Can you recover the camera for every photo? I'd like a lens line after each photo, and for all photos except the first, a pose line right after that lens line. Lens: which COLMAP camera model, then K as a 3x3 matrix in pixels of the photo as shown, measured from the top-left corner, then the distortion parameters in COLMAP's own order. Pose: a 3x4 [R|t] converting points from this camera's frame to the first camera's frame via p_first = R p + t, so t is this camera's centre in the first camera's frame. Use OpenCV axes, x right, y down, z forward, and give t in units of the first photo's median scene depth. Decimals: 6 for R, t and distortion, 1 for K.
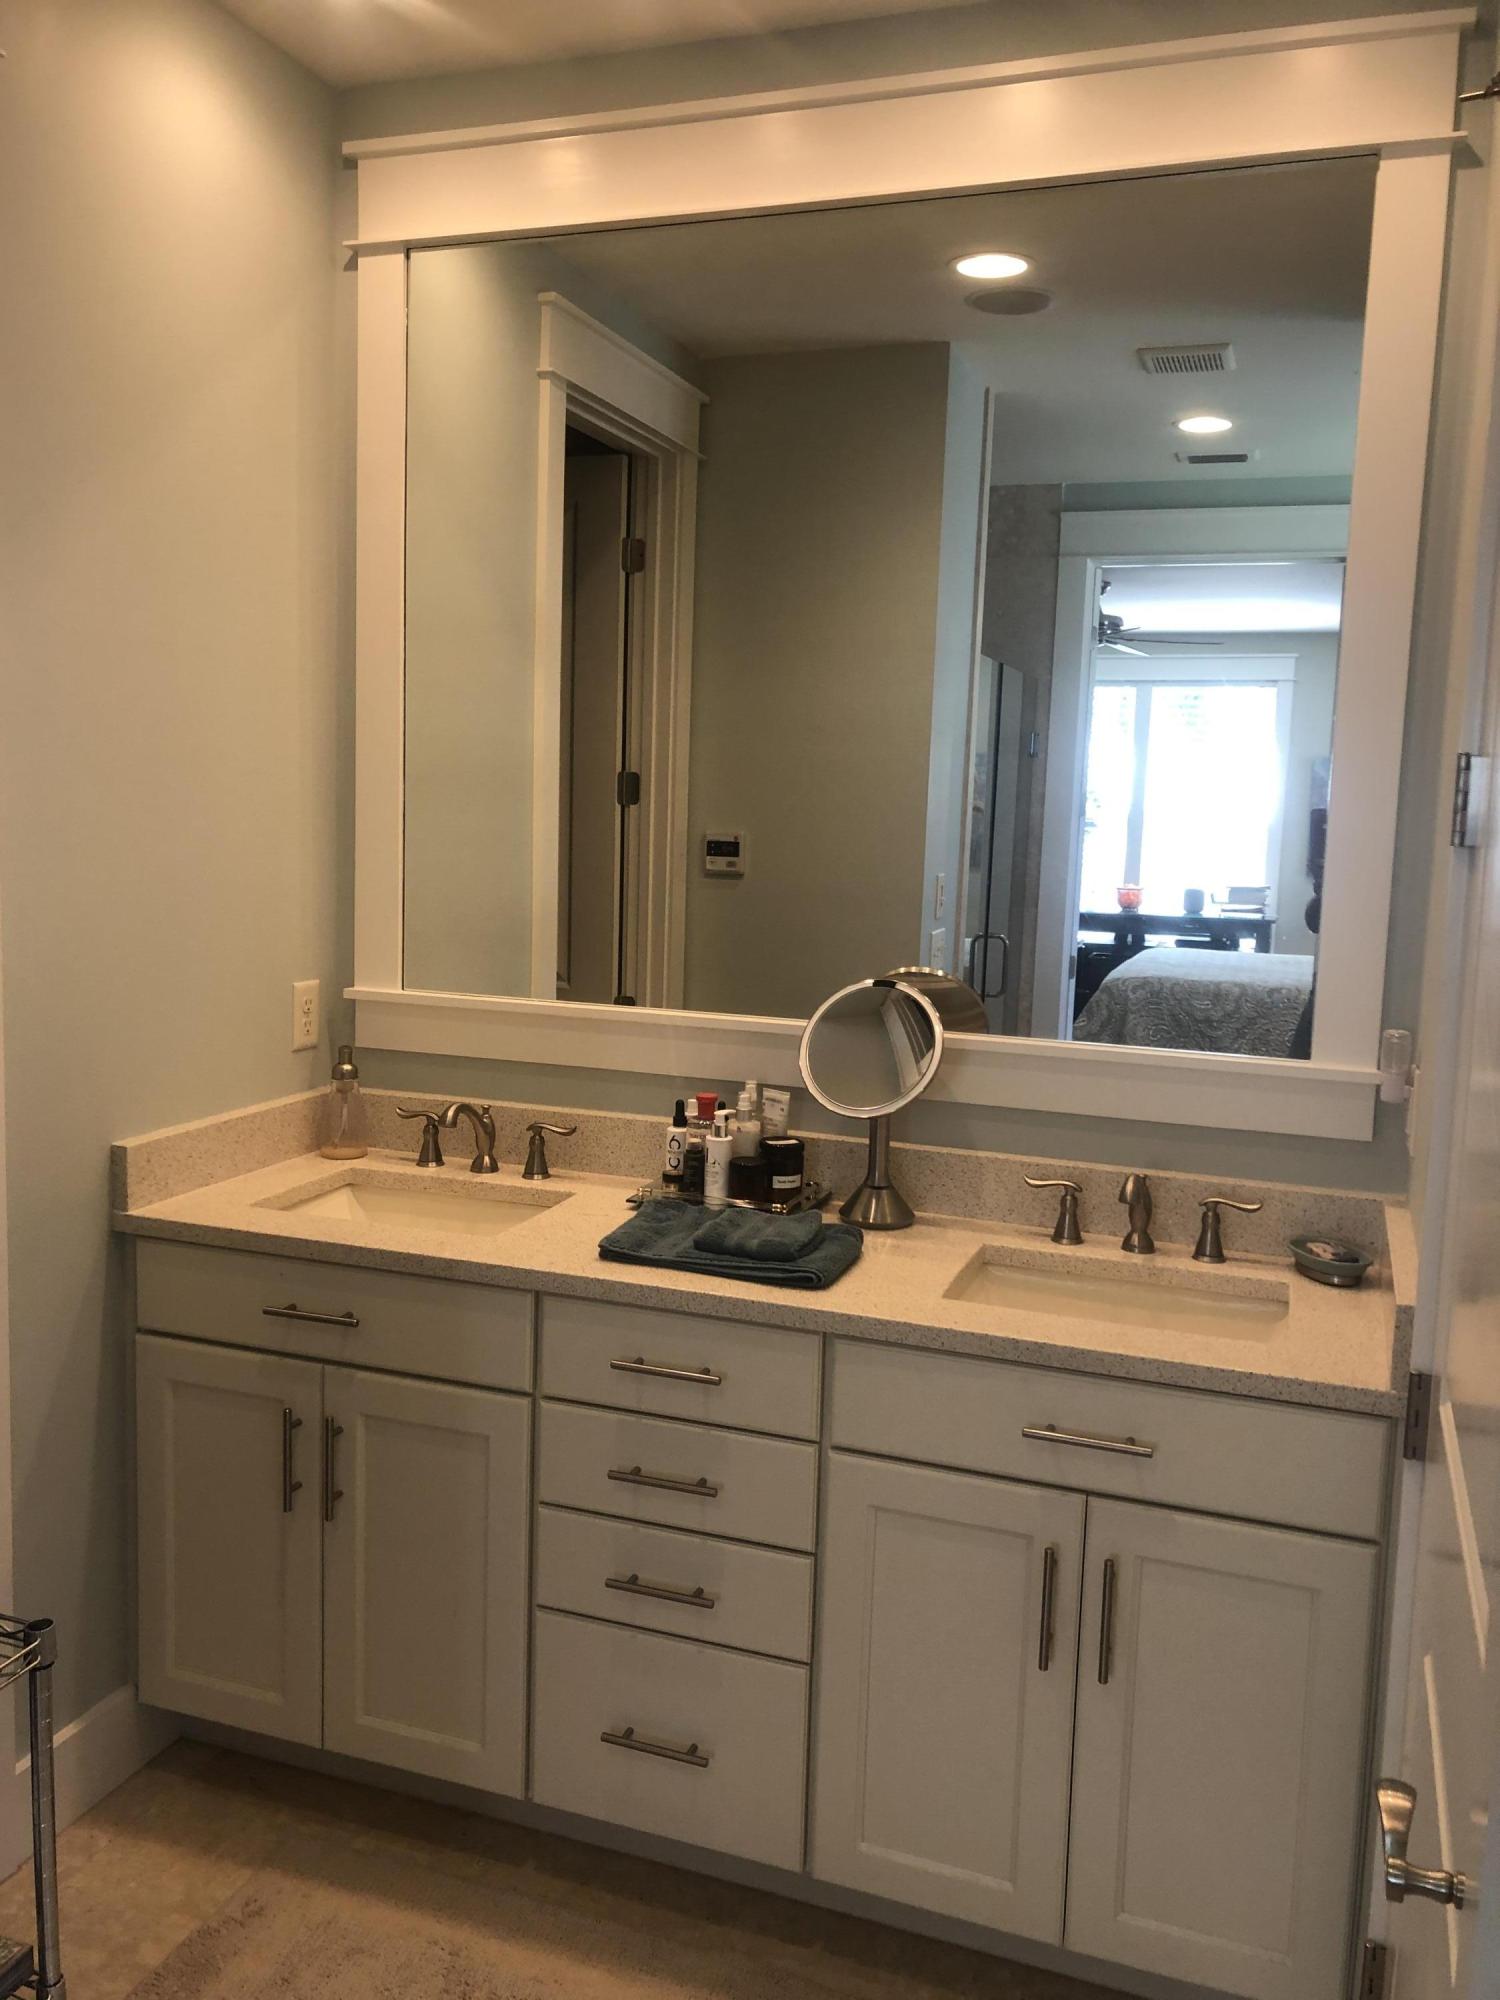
lens RADIAL K [[1632.0, 0, 727.8], [0, 1632.0, 972.9], [0, 0, 1]] dist [0.045952, -0.051989]
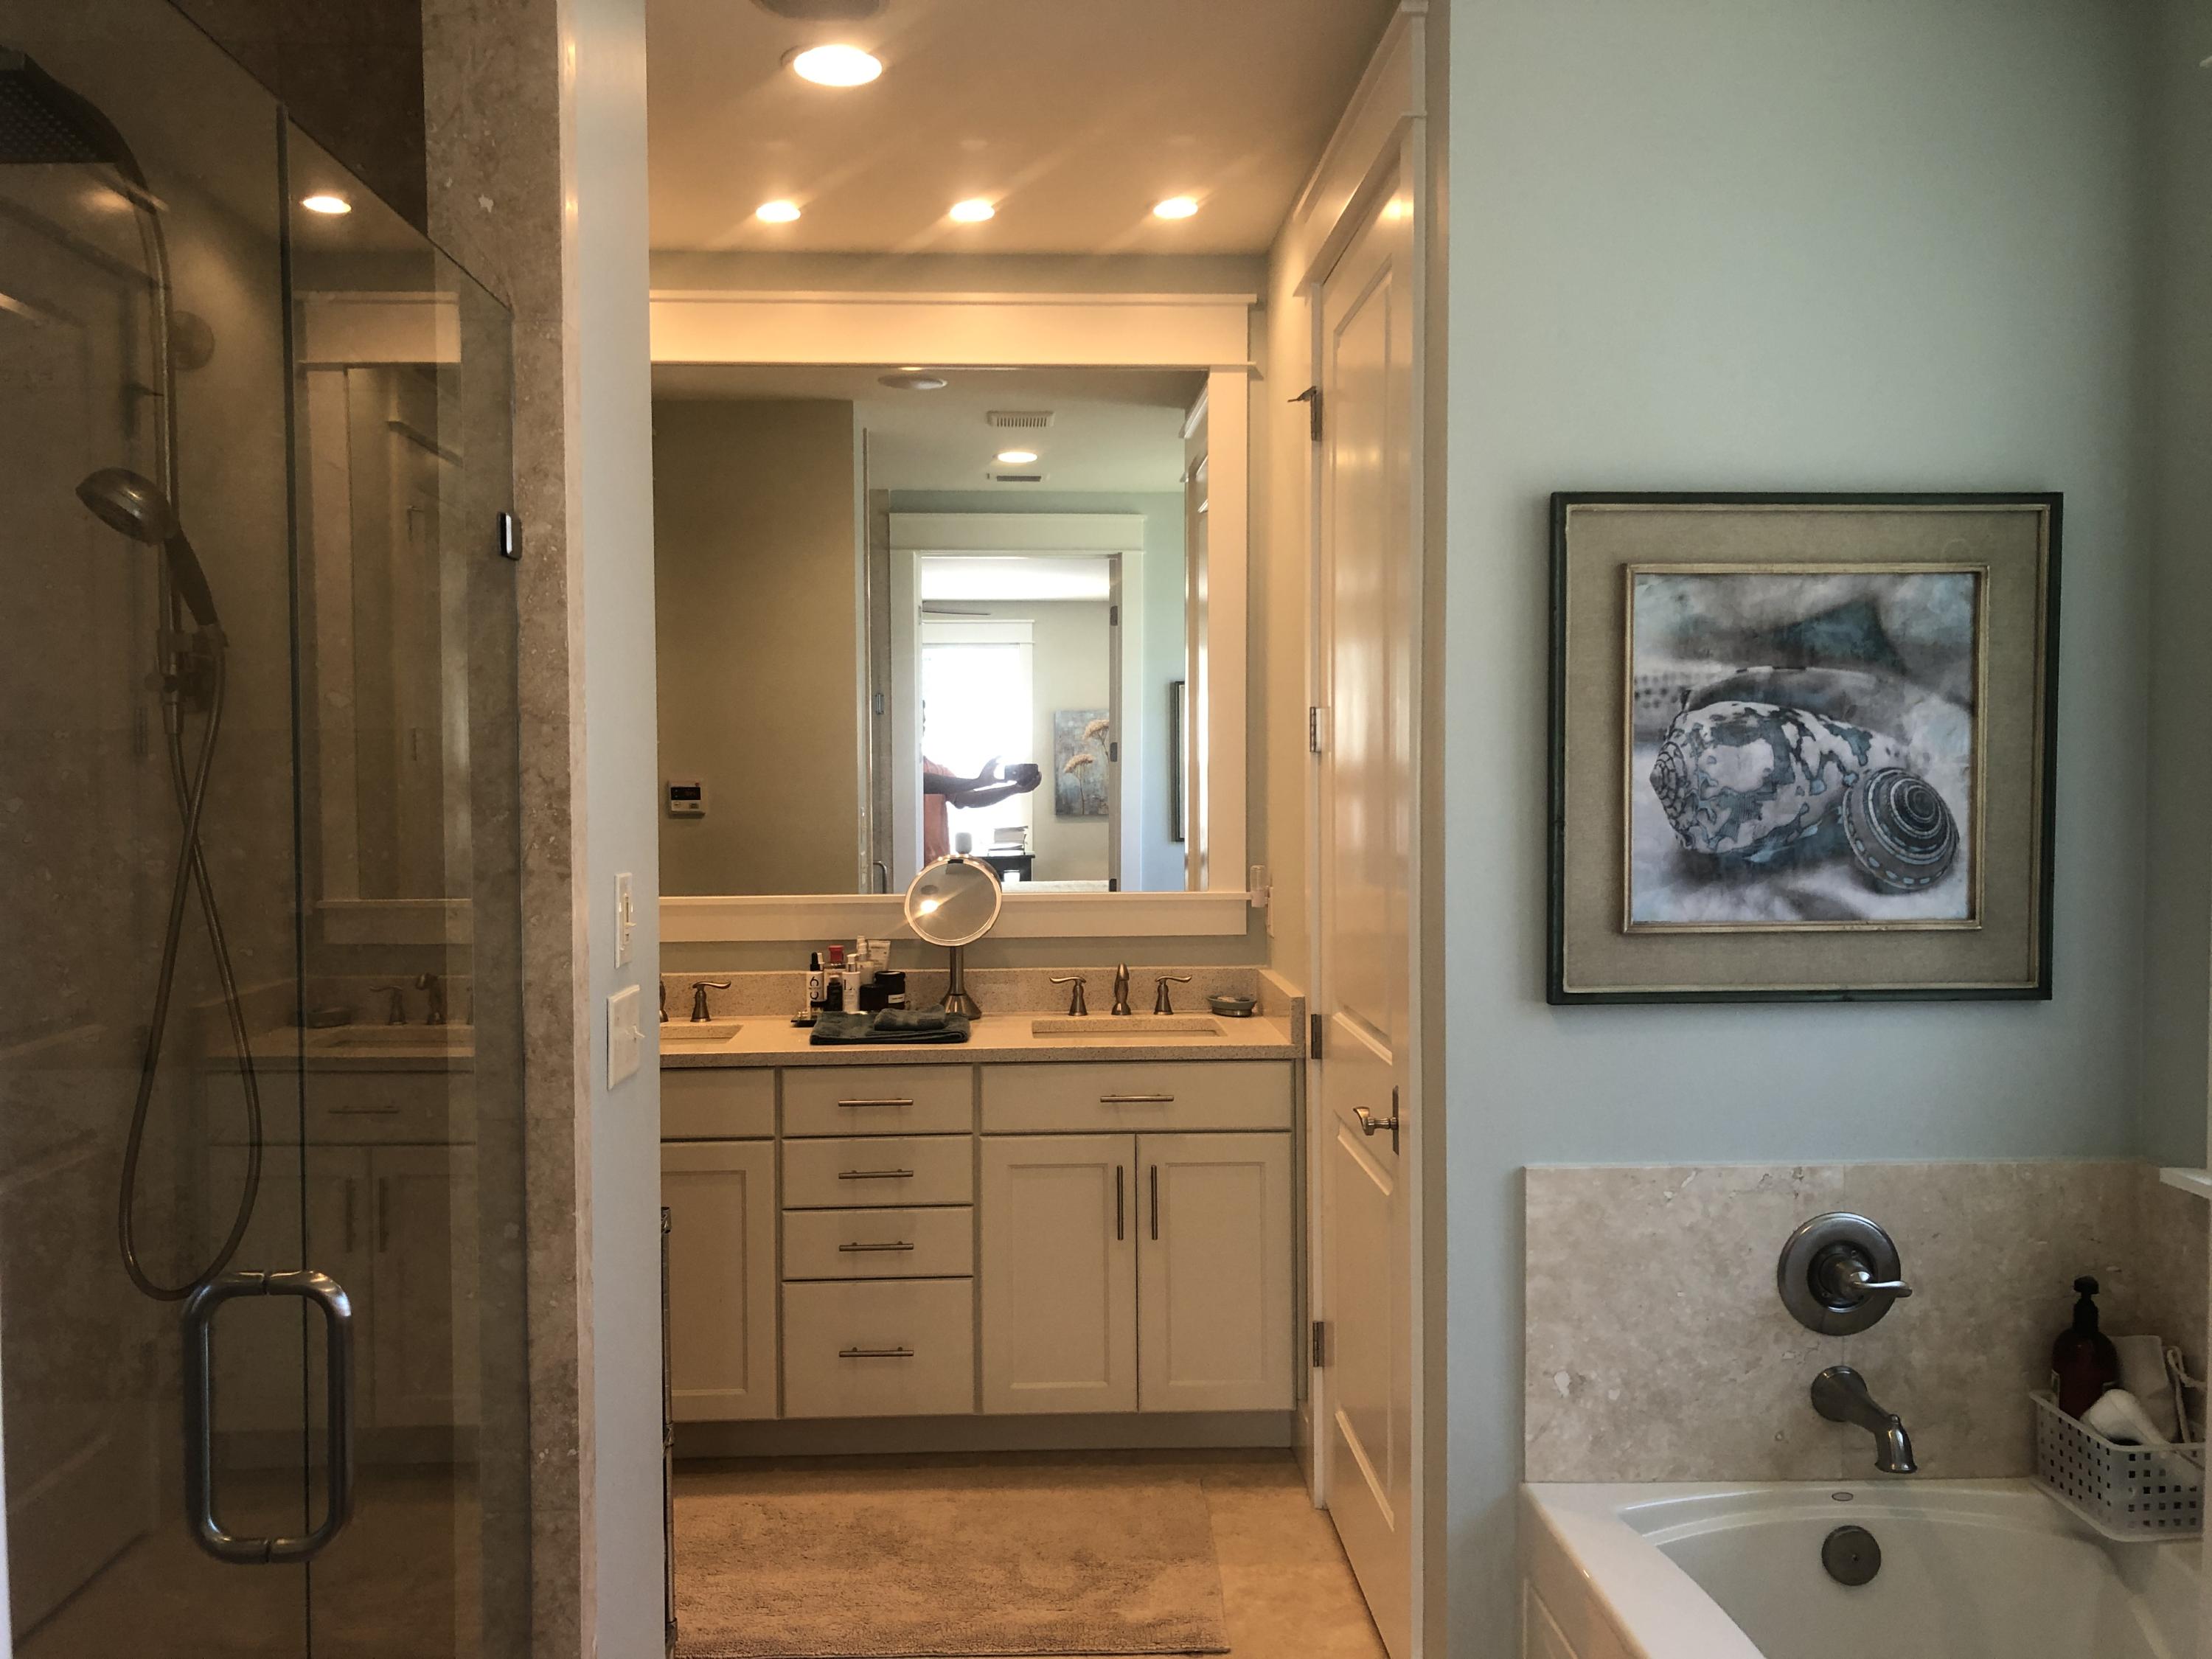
lens RADIAL K [[1805.0, 0, 1101.2], [0, 1805.0, 826.6], [0, 0, 1]] dist [0.045952, -0.051989]
pose [[0.918387, -0.053284, 0.392079, -0.472163], [0.080659, 0.995296, -0.053670, 0.082566], [-0.387374, 0.080914, 0.918365, -0.661330]]
